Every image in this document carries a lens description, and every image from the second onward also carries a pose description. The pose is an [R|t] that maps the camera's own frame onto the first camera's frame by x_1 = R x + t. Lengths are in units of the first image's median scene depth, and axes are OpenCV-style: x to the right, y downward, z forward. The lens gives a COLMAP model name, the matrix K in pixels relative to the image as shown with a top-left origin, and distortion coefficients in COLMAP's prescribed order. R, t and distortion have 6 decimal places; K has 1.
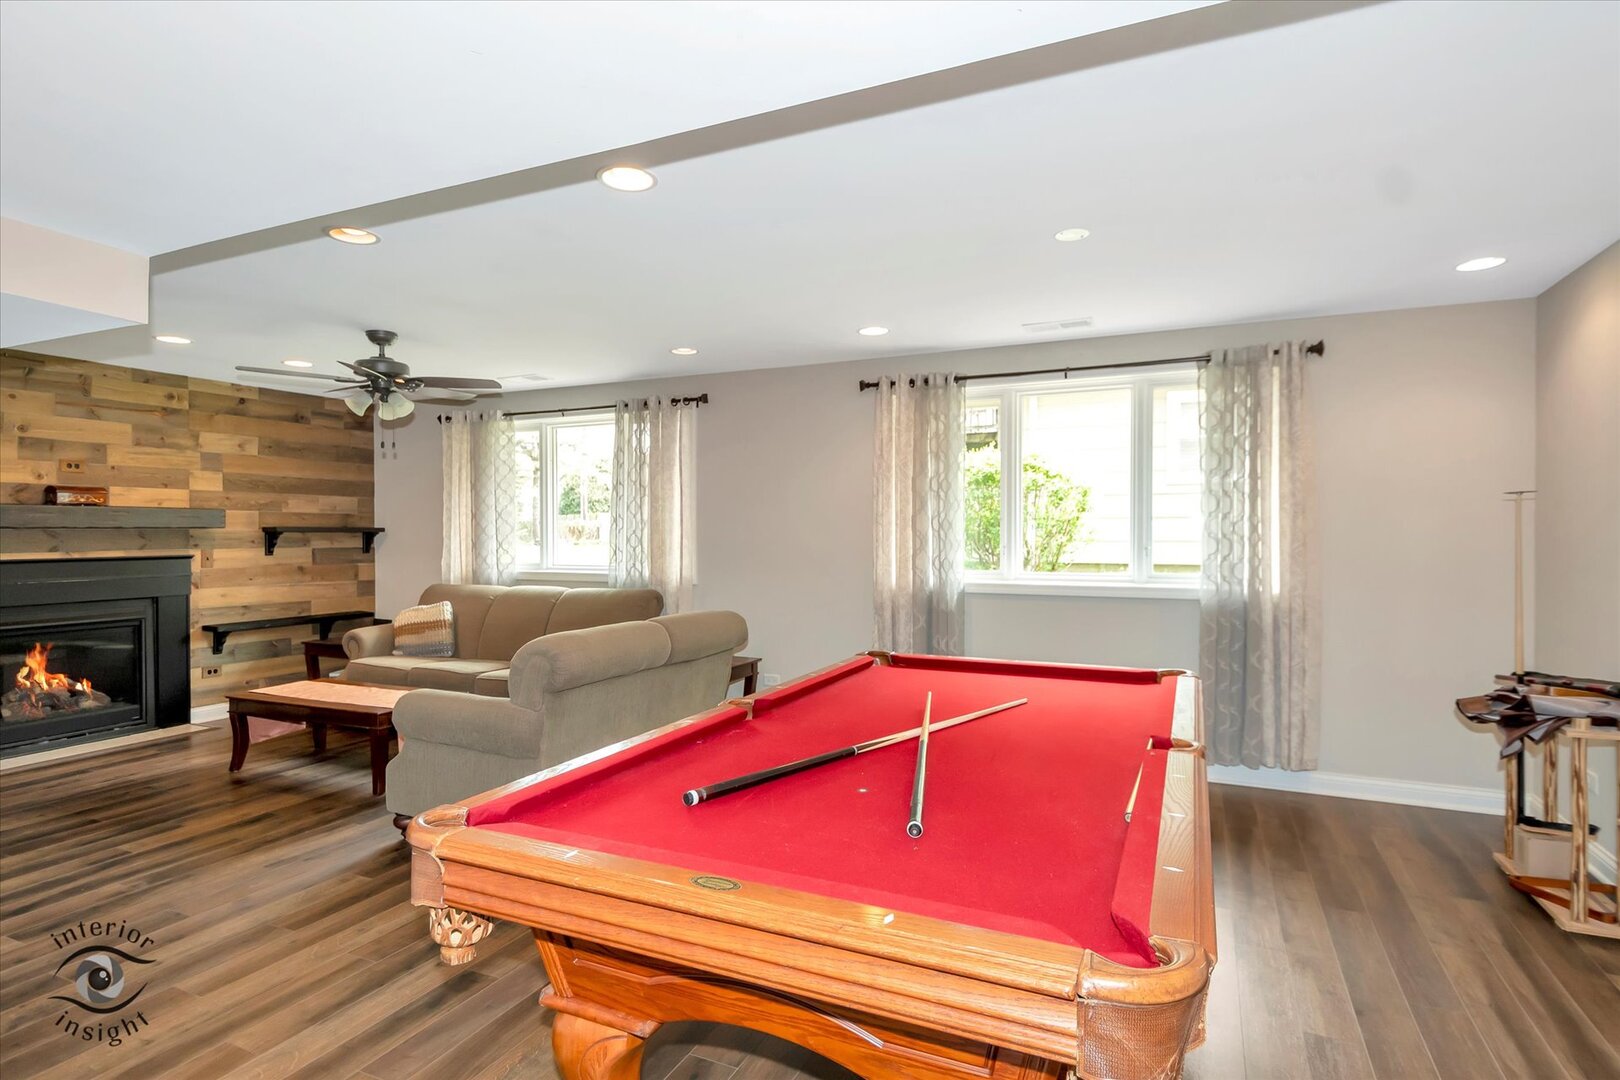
lens RADIAL K [[841.5, 0, 809.2], [0, 841.5, 533.4], [0, 0, 1]] dist [0.007064, -0.002458]
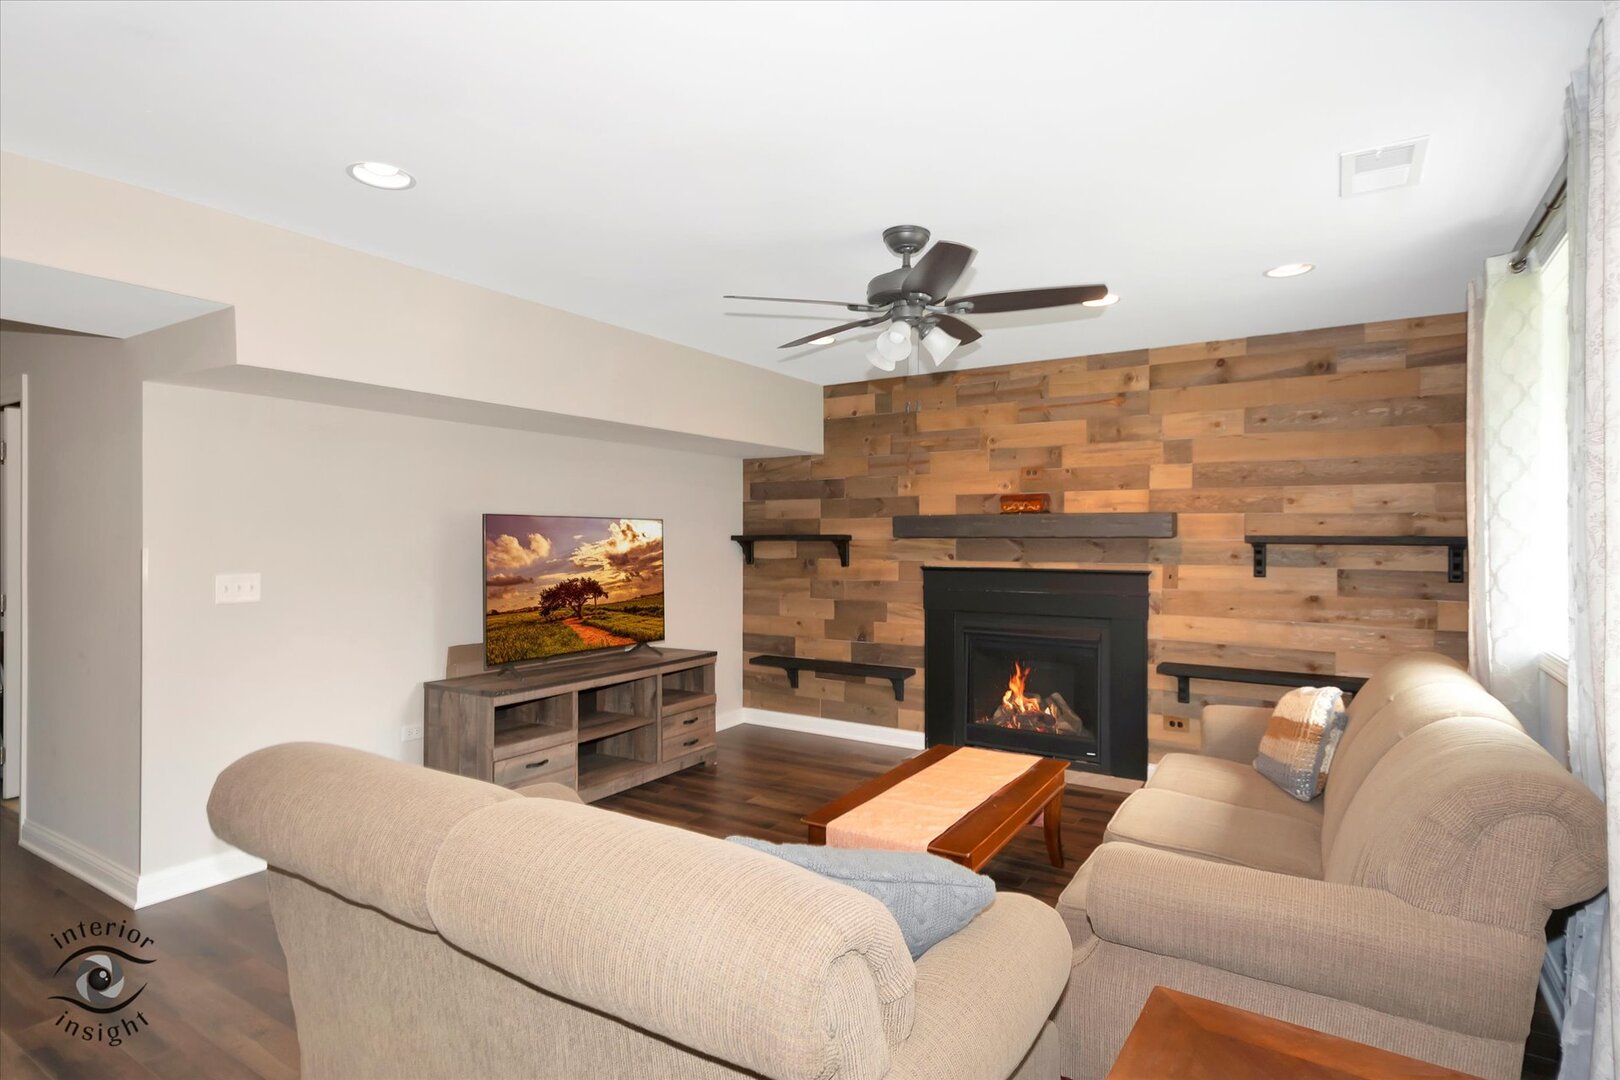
lens RADIAL K [[841.5, 0, 808.8], [0, 841.5, 540.5], [0, 0, 1]] dist [0.007064, -0.002458]
pose [[-0.138643, 0.003380, -0.990337, 0.101661], [-0.006356, 0.999971, 0.004303, -0.004818], [0.990322, 0.006892, -0.138618, 0.785808]]
